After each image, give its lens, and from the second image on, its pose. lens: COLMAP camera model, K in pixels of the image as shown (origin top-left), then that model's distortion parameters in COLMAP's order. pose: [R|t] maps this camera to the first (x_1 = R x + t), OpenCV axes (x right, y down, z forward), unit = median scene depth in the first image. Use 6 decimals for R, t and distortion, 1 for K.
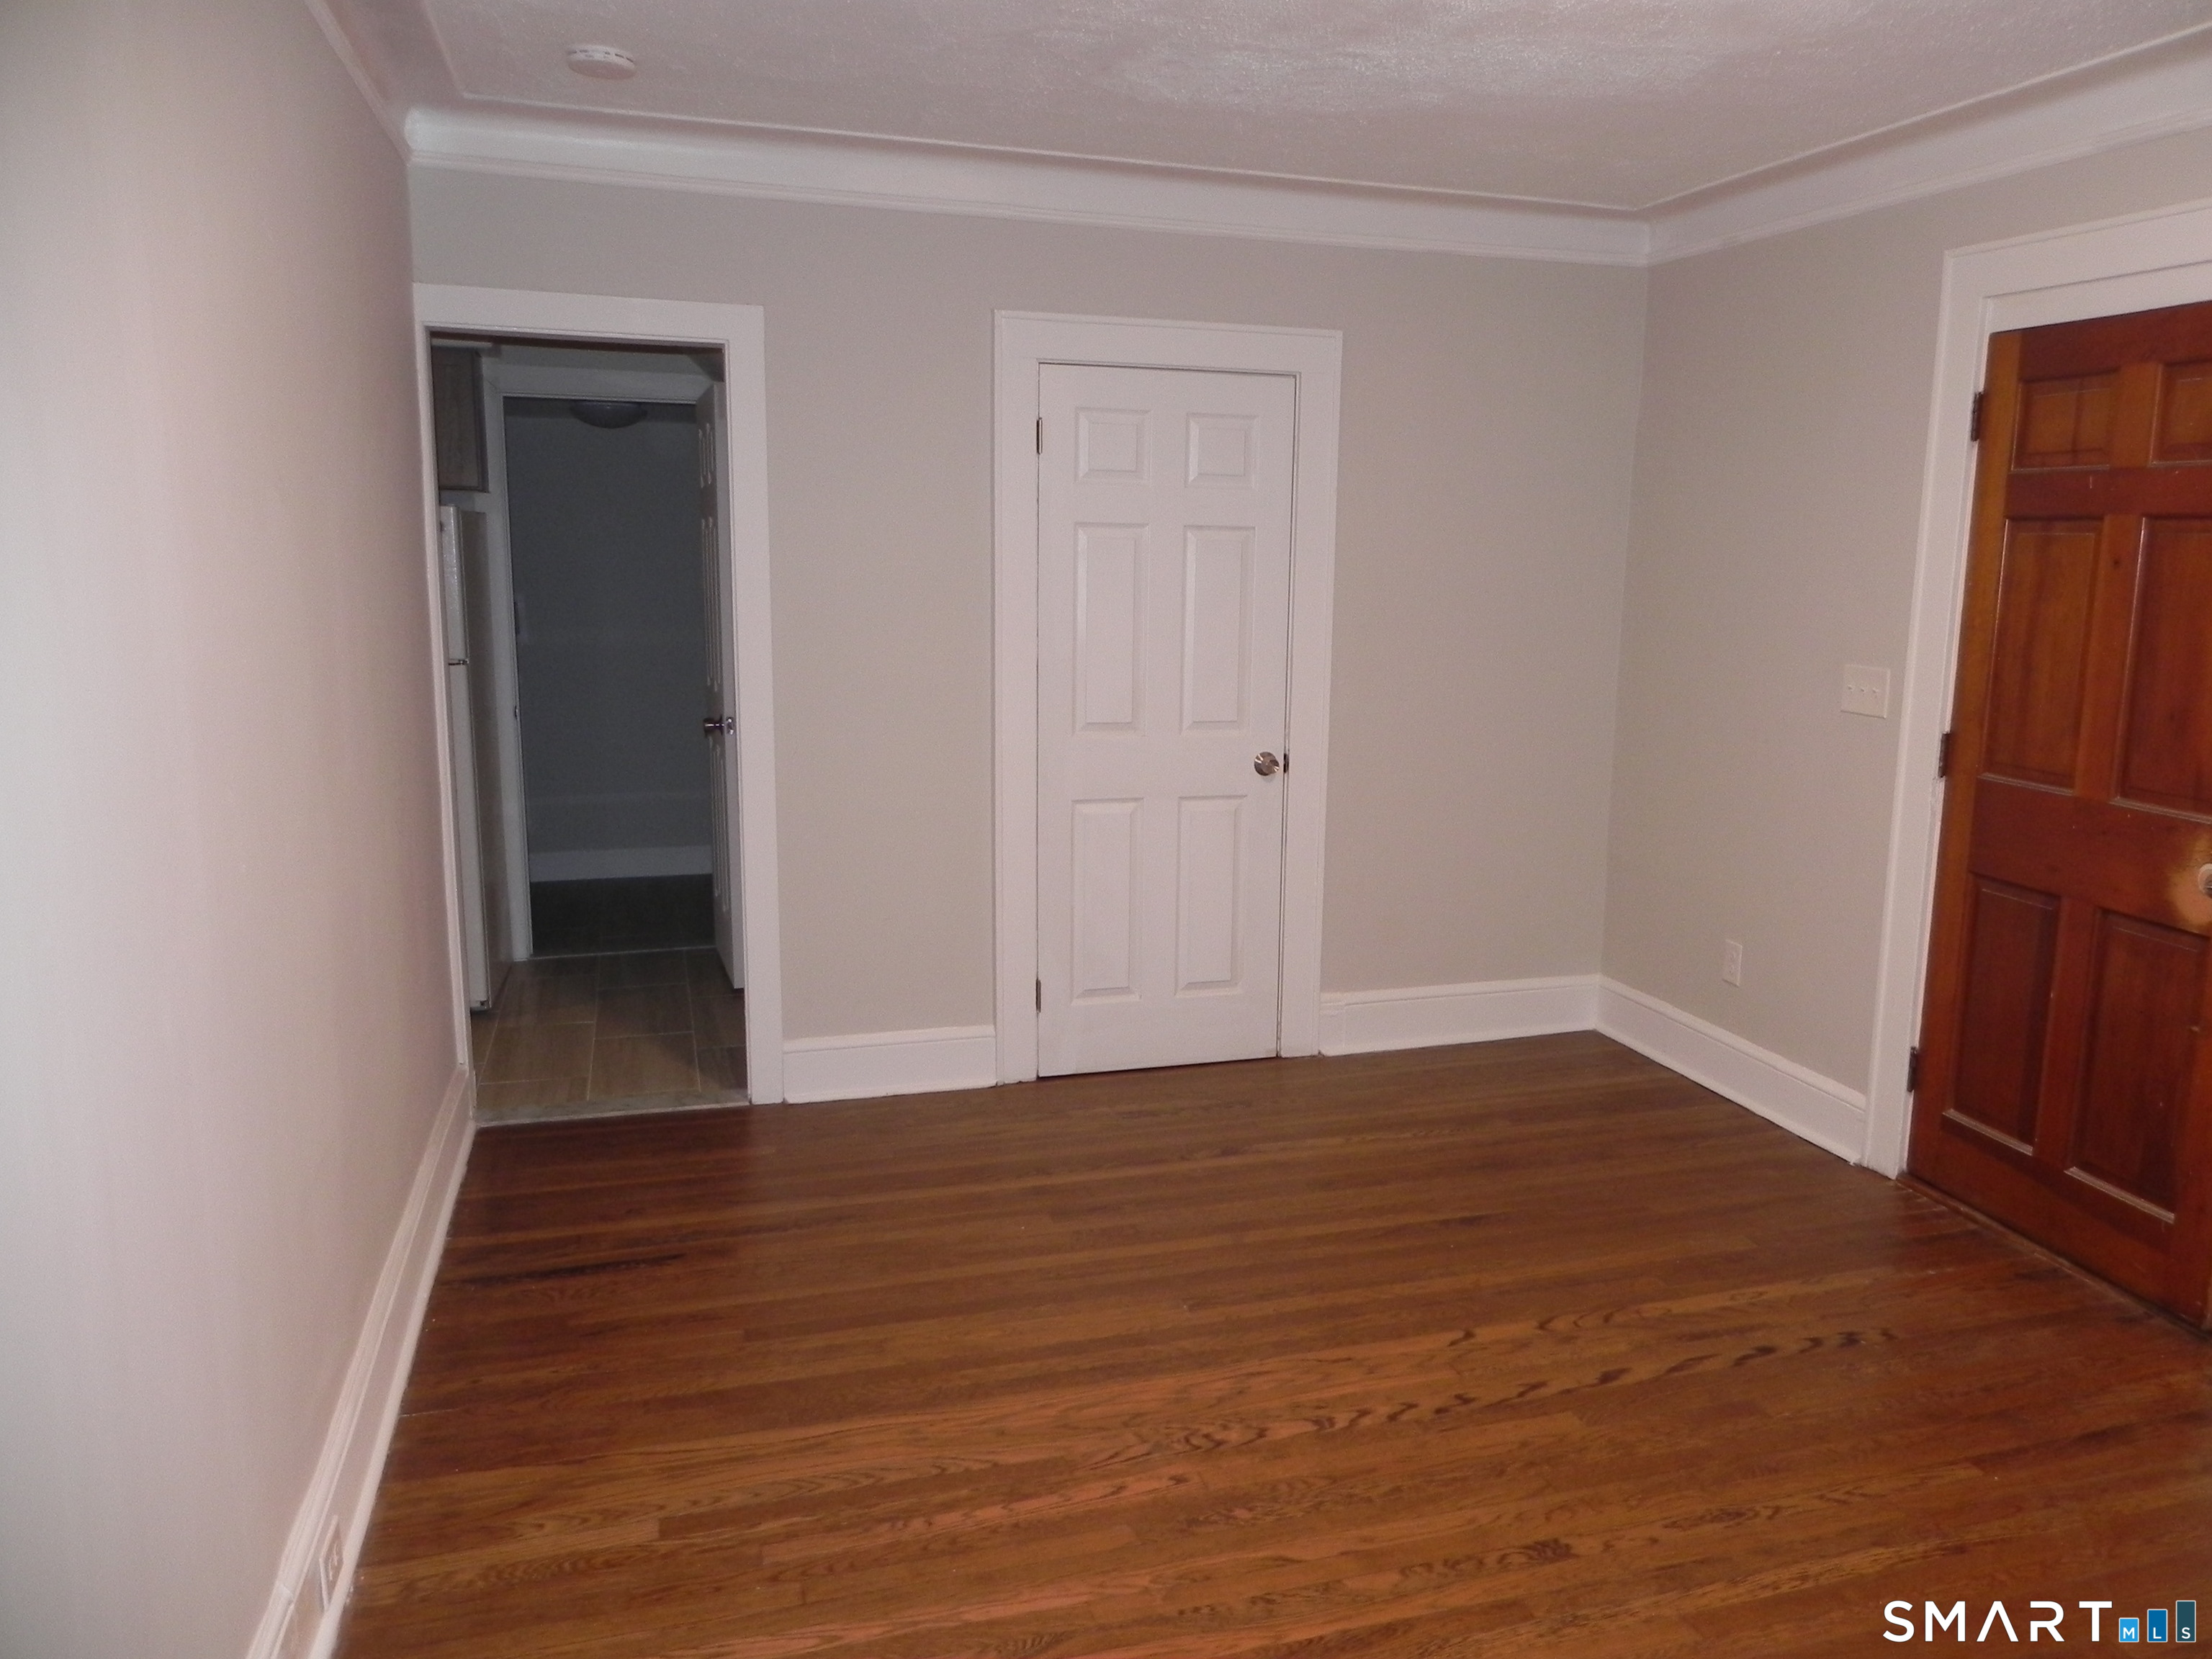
lens RADIAL K [[1669.0, 0, 1206.3], [0, 1669.0, 838.4], [0, 0, 1]] dist [-0.006843, -0.002445]
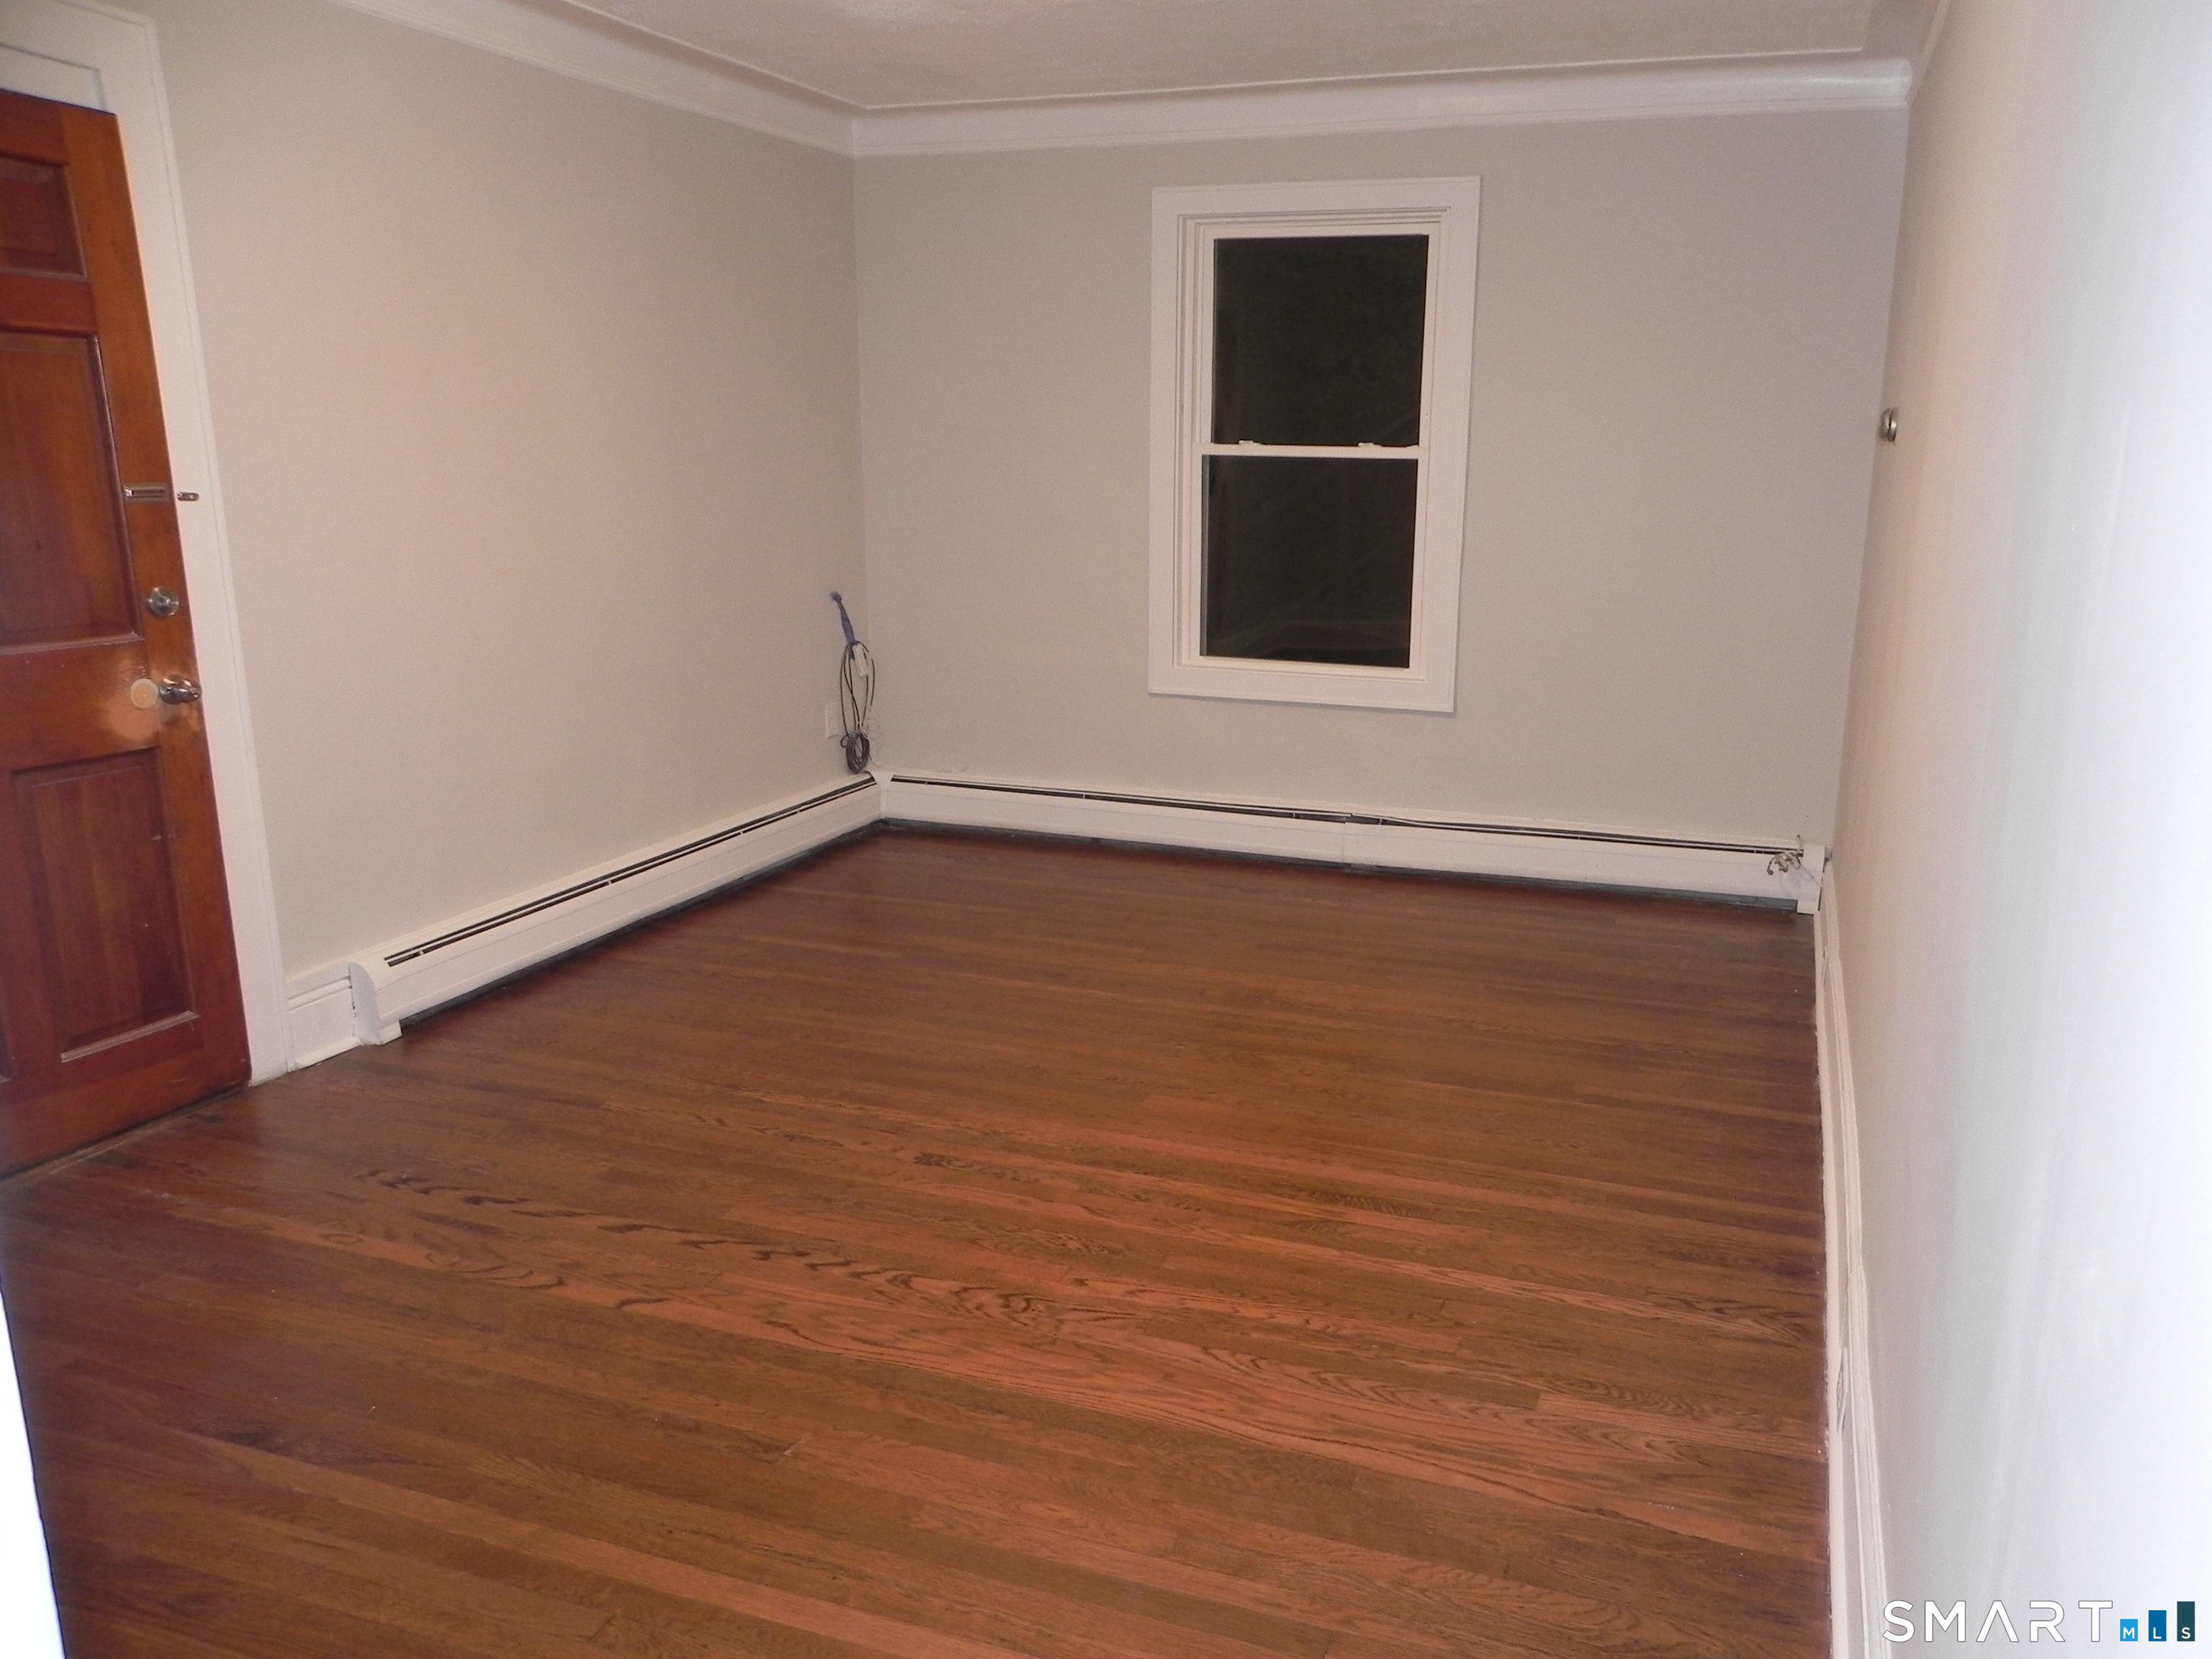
lens RADIAL K [[1669.0, 0, 1206.3], [0, 1669.0, 838.4], [0, 0, 1]] dist [-0.006843, -0.002445]
pose [[-0.790163, -0.172057, 0.588251, -0.677208], [0.082427, 0.921236, 0.380170, -0.284742], [-0.607329, 0.348884, -0.713745, 1.655950]]
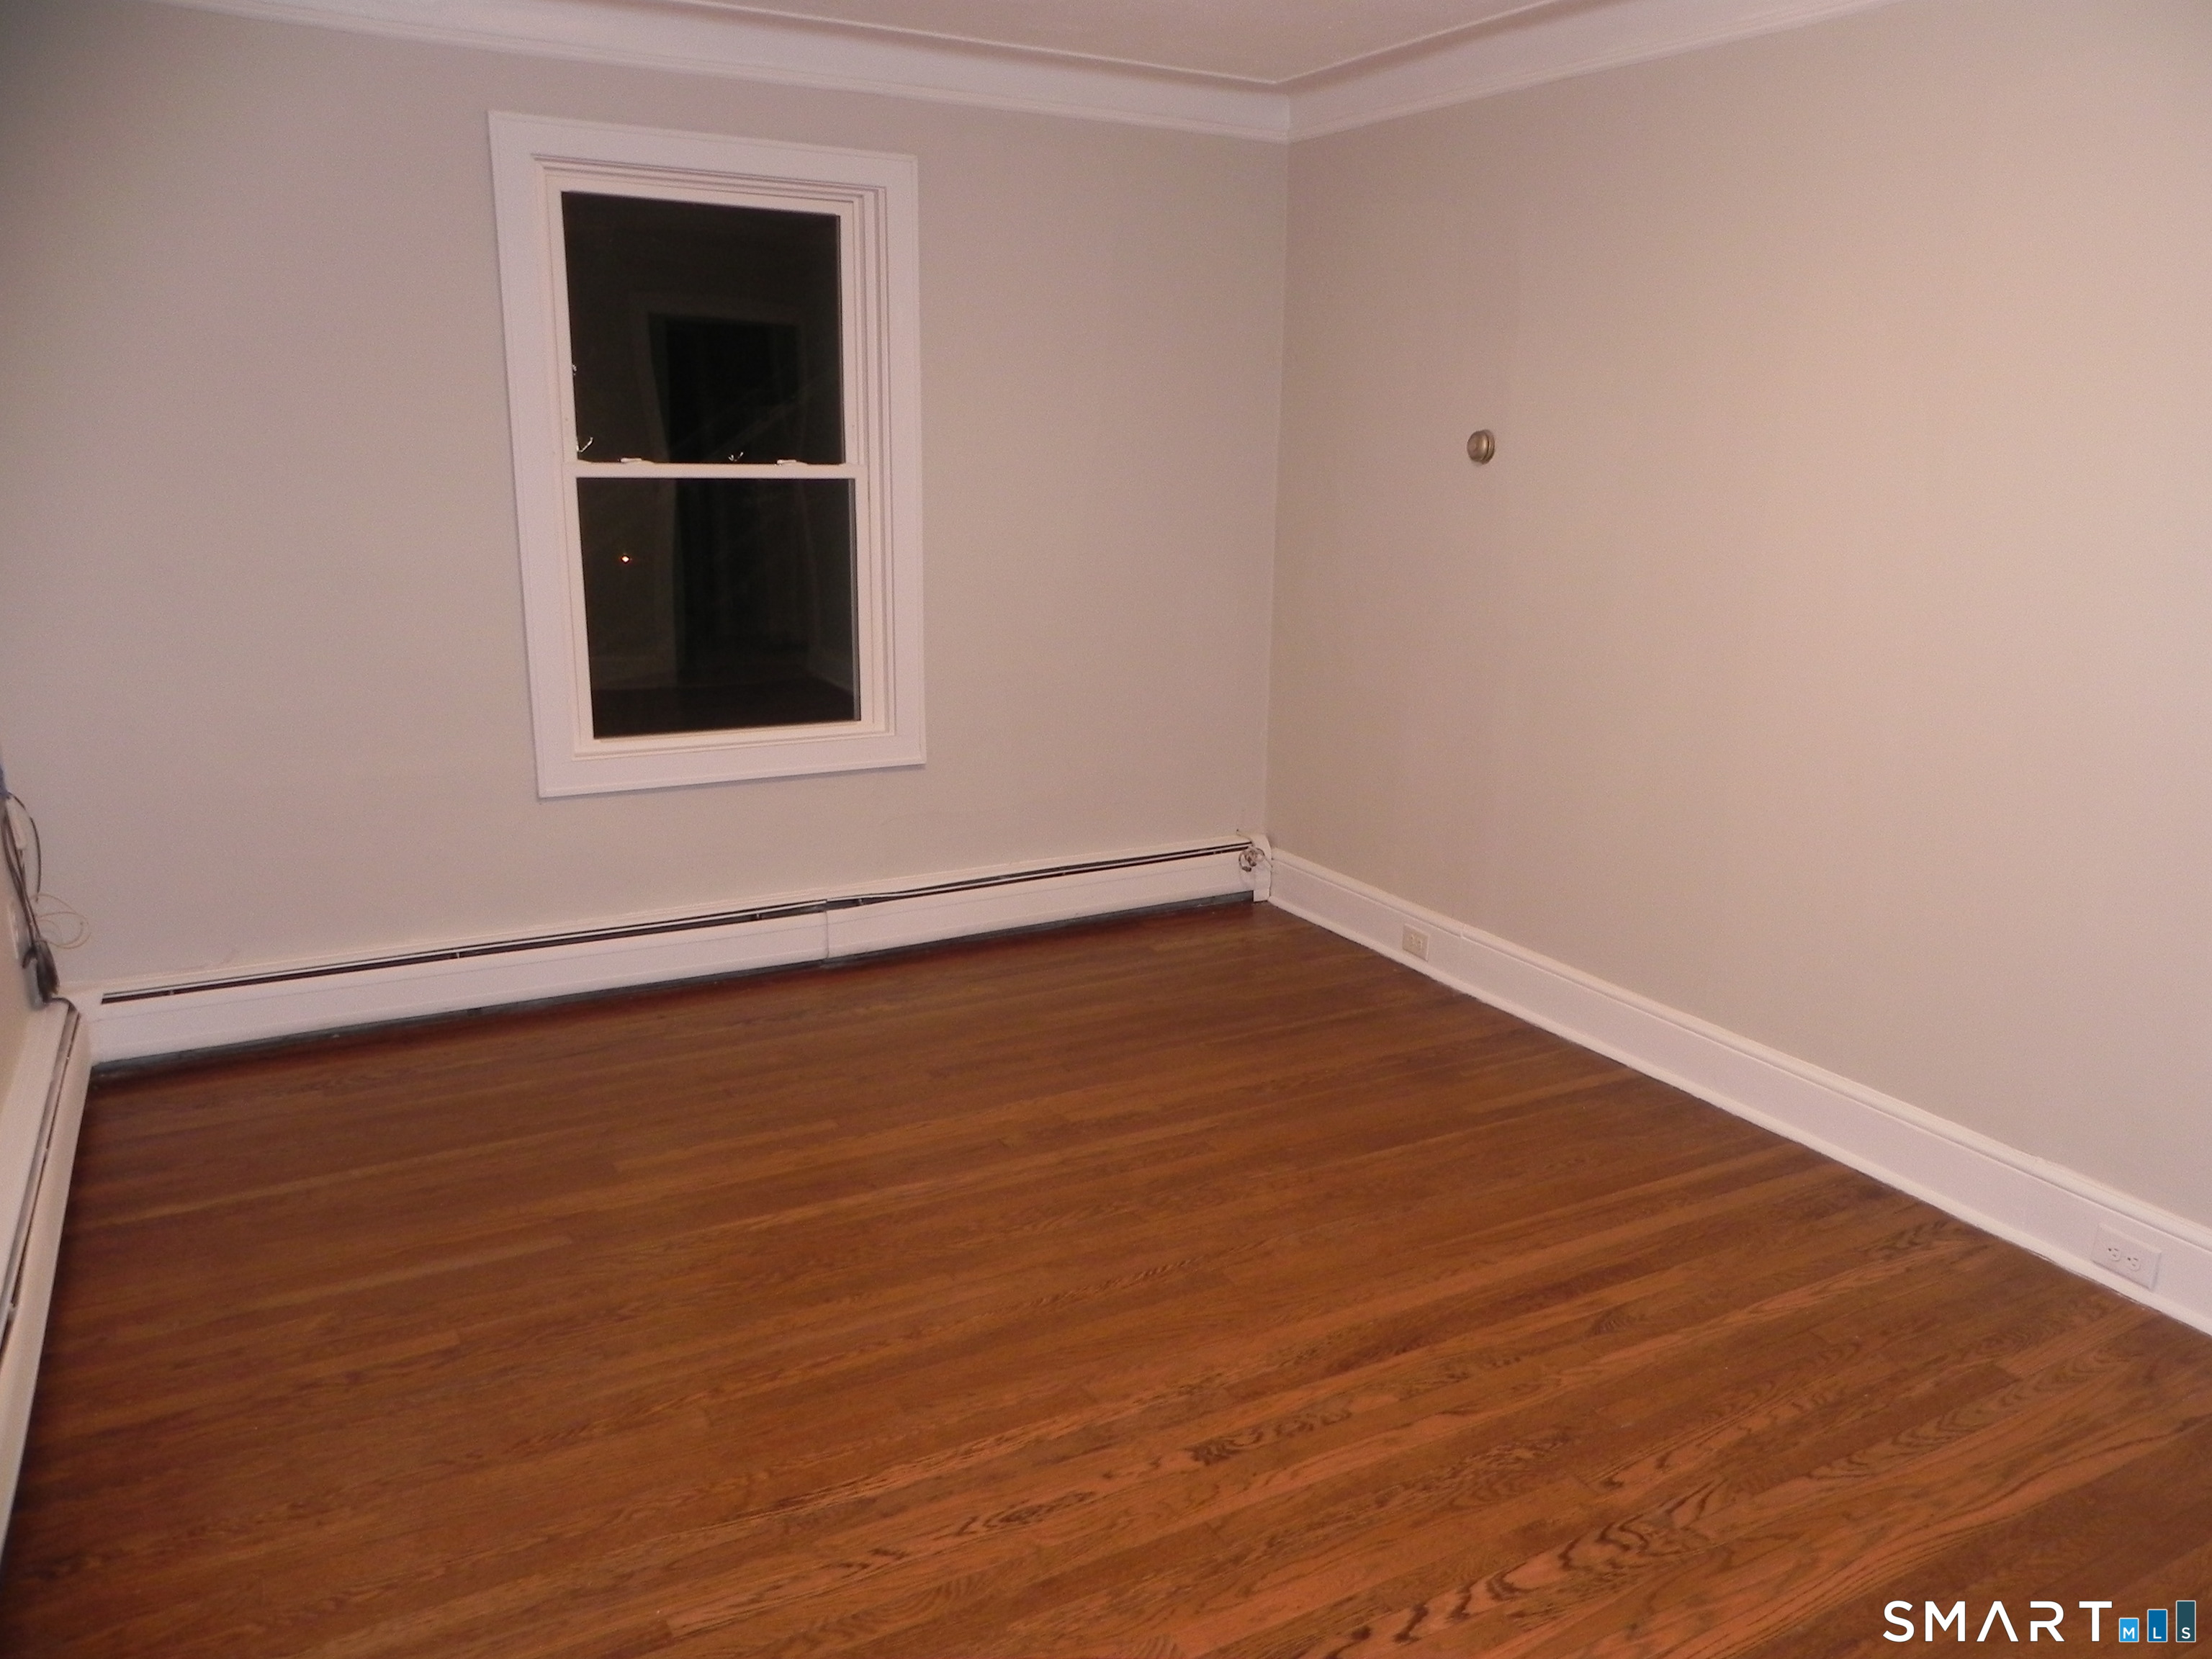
lens RADIAL K [[1669.0, 0, 1206.3], [0, 1669.0, 838.4], [0, 0, 1]] dist [-0.006843, -0.002445]
pose [[-0.977647, 0.011831, -0.209921, 0.398279], [-0.074265, 0.914628, 0.397416, -0.292332], [0.196701, 0.404123, -0.893305, 1.670215]]
